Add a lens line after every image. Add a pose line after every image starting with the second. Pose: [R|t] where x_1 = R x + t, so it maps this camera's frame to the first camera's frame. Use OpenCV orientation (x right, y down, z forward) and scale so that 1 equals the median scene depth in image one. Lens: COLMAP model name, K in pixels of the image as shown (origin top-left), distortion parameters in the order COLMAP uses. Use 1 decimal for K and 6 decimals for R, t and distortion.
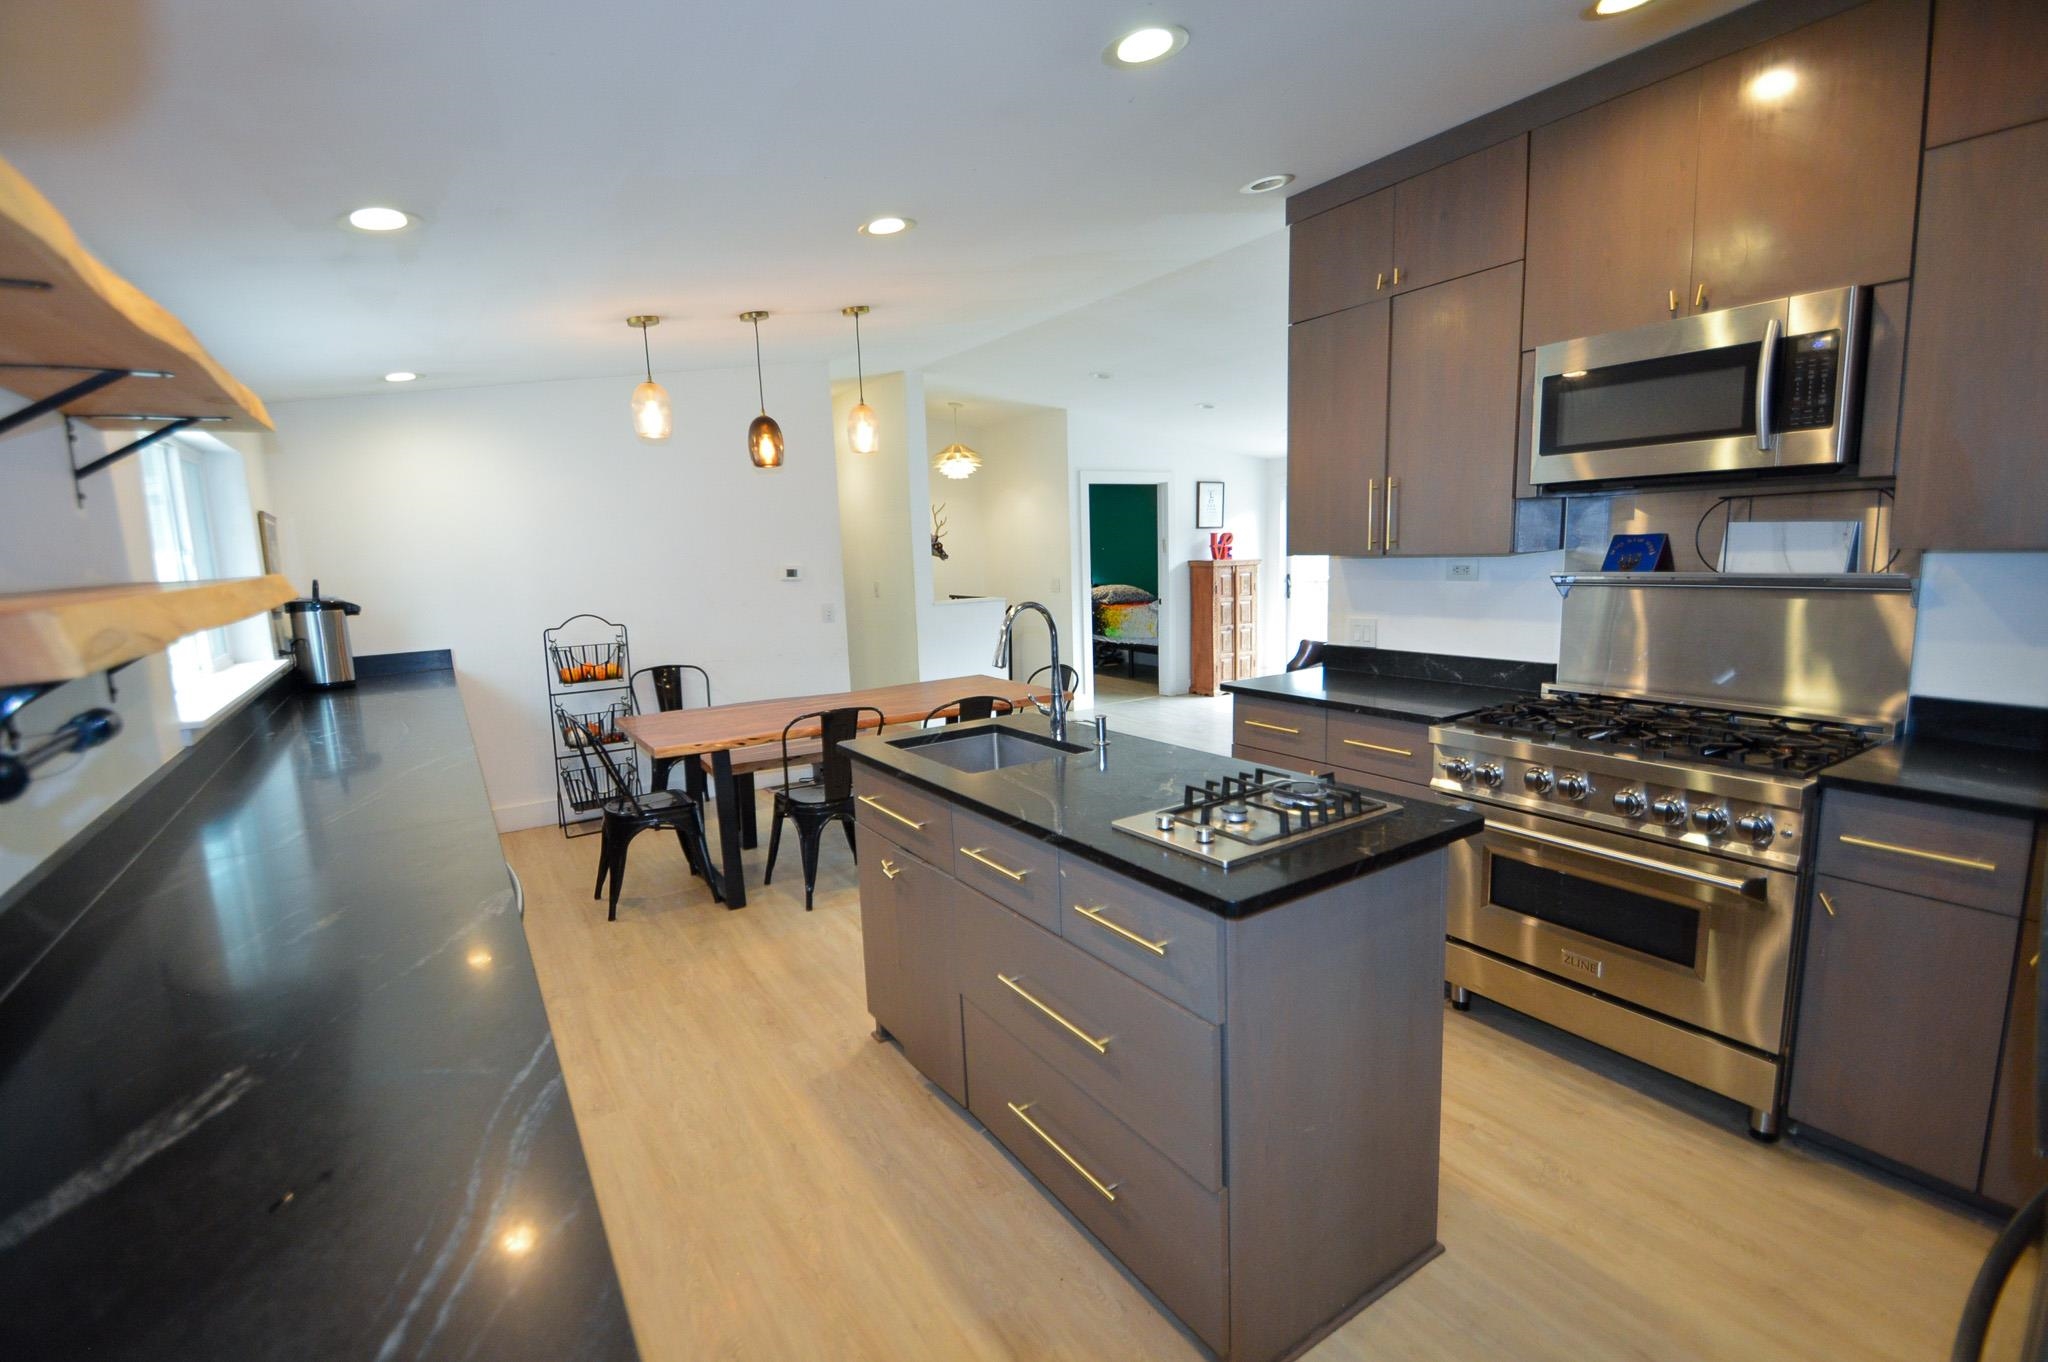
lens RADIAL K [[902.5, 0, 1034.6], [0, 902.5, 677.8], [0, 0, 1]] dist [-0.000360, -0.007390]
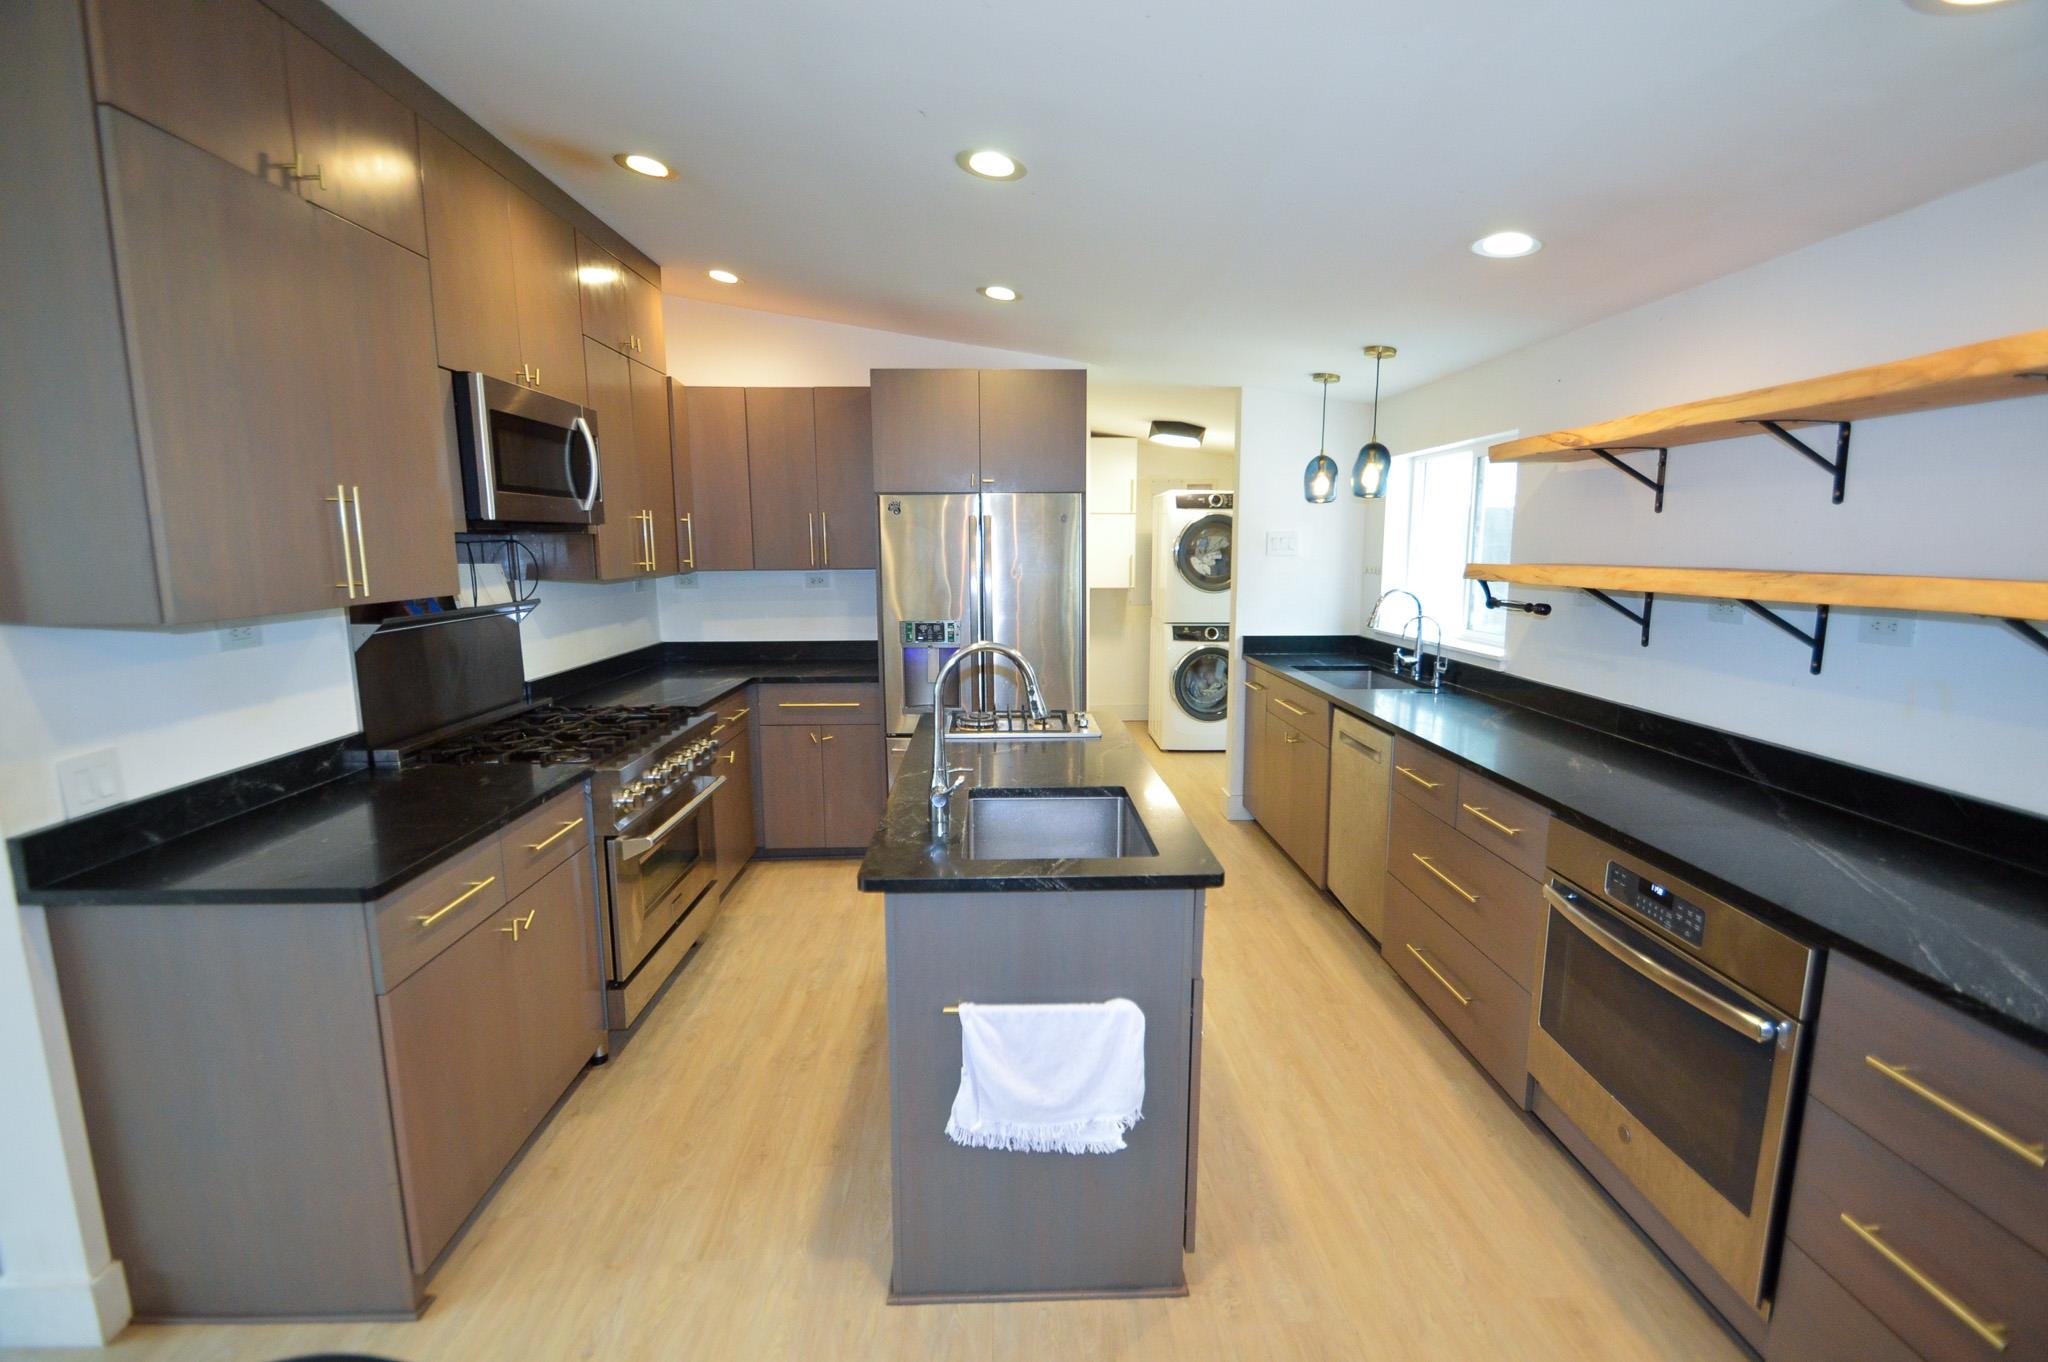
lens RADIAL K [[902.5, 0, 1024.6], [0, 902.5, 690.1], [0, 0, 1]] dist [-0.000360, -0.007390]
pose [[-0.845528, -0.050933, 0.531496, -0.229406], [0.107237, 0.958956, 0.262495, -0.126092], [-0.523051, 0.278943, -0.805363, 0.826305]]
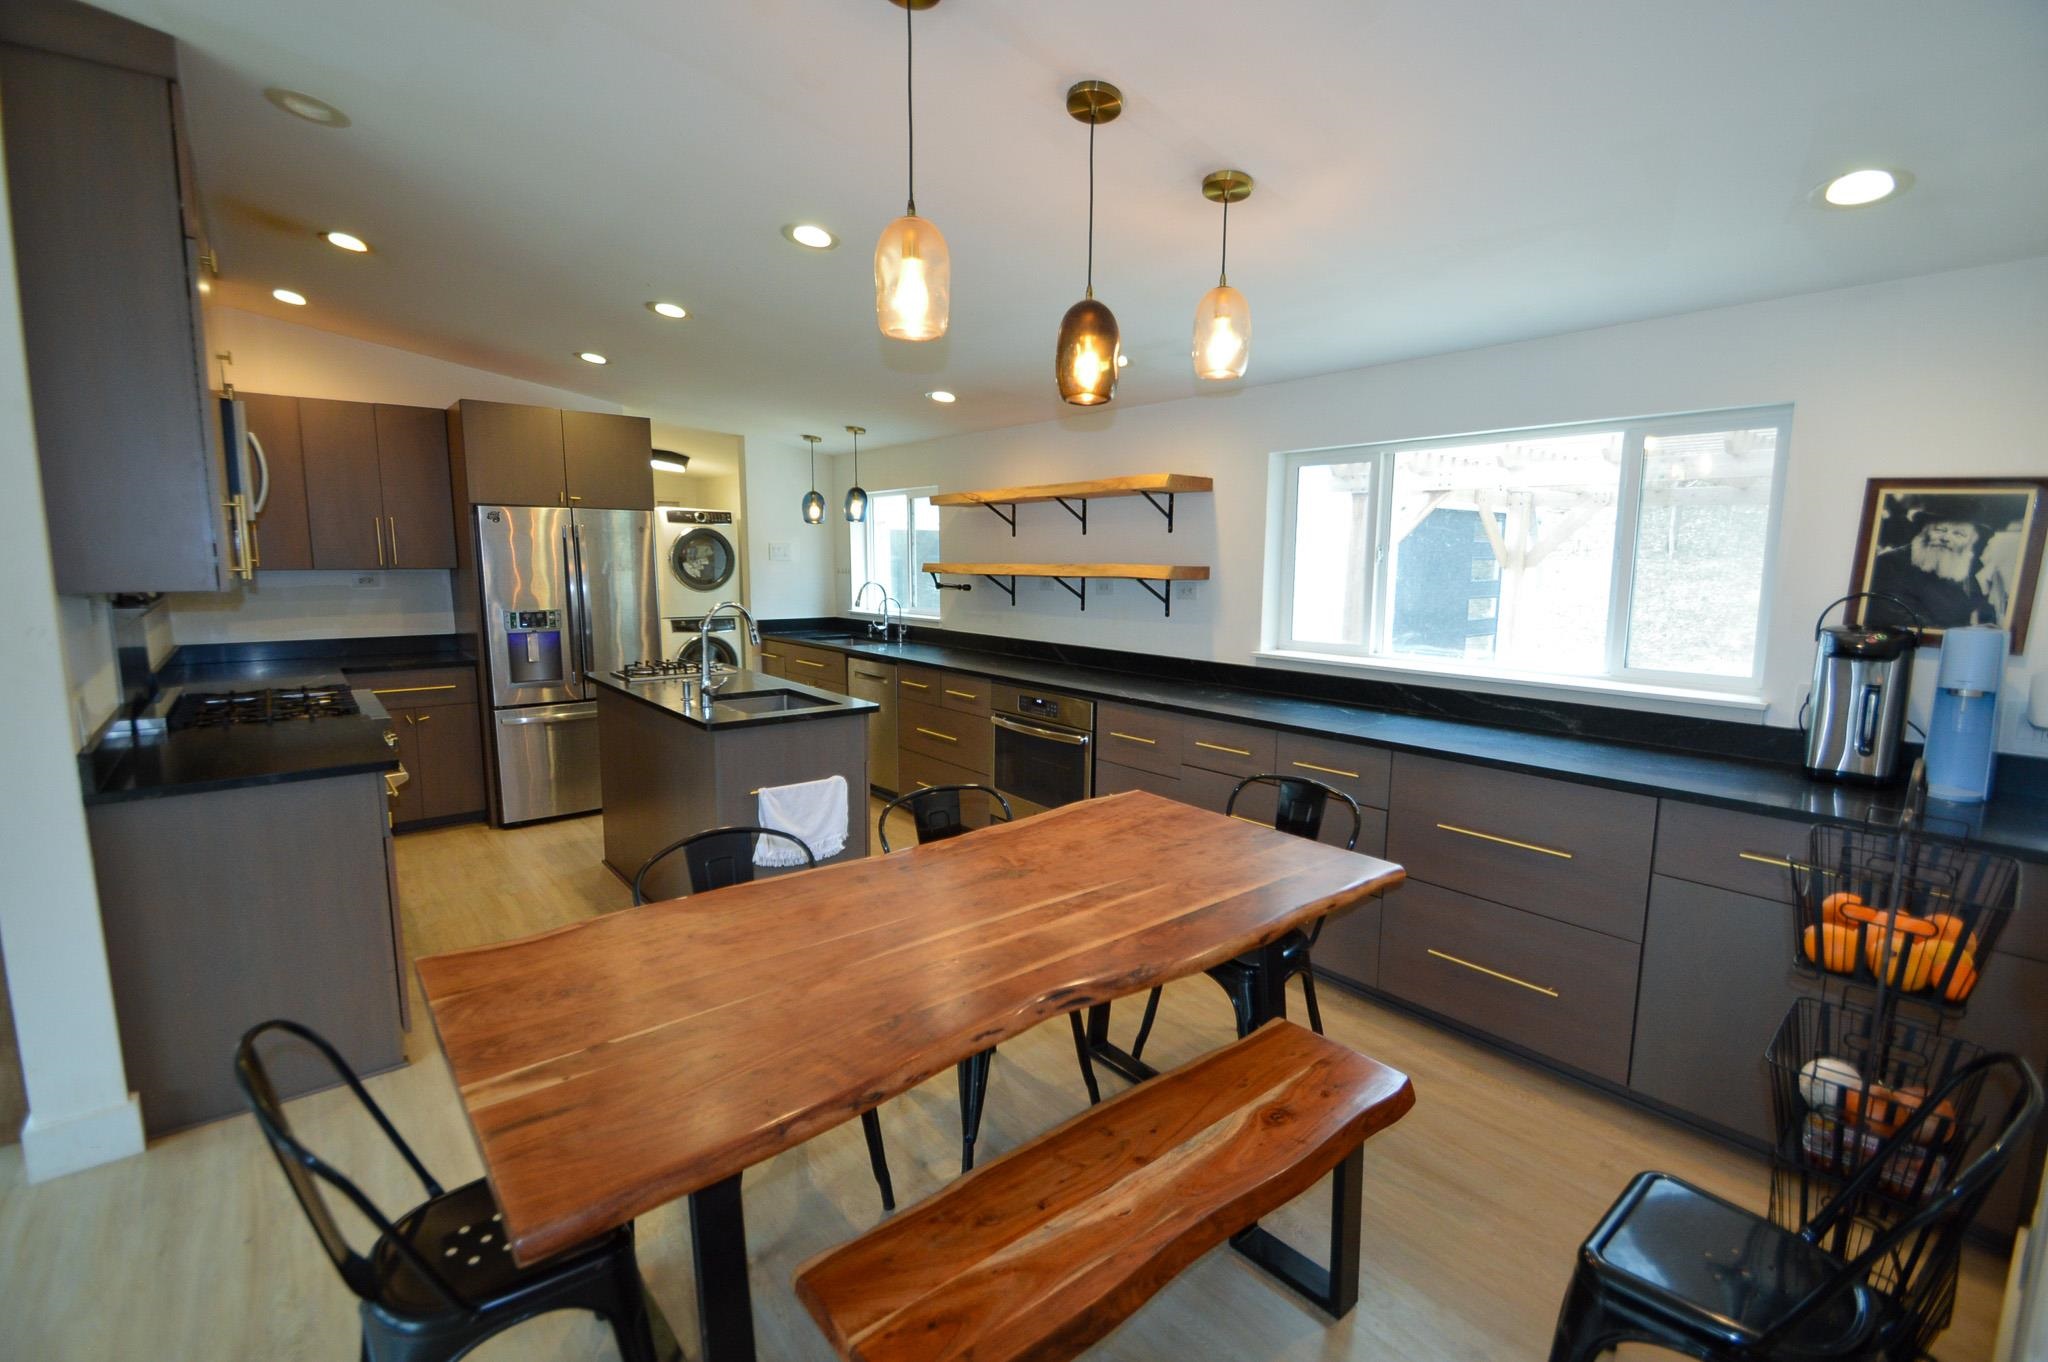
lens RADIAL K [[902.5, 0, 1015.8], [0, 902.5, 682.7], [0, 0, 1]] dist [-0.000360, -0.007390]
pose [[-0.995368, 0.036761, -0.088837, -0.160404], [0.010332, 0.959563, 0.281305, -0.178428], [0.095586, 0.279084, -0.955498, 1.218015]]
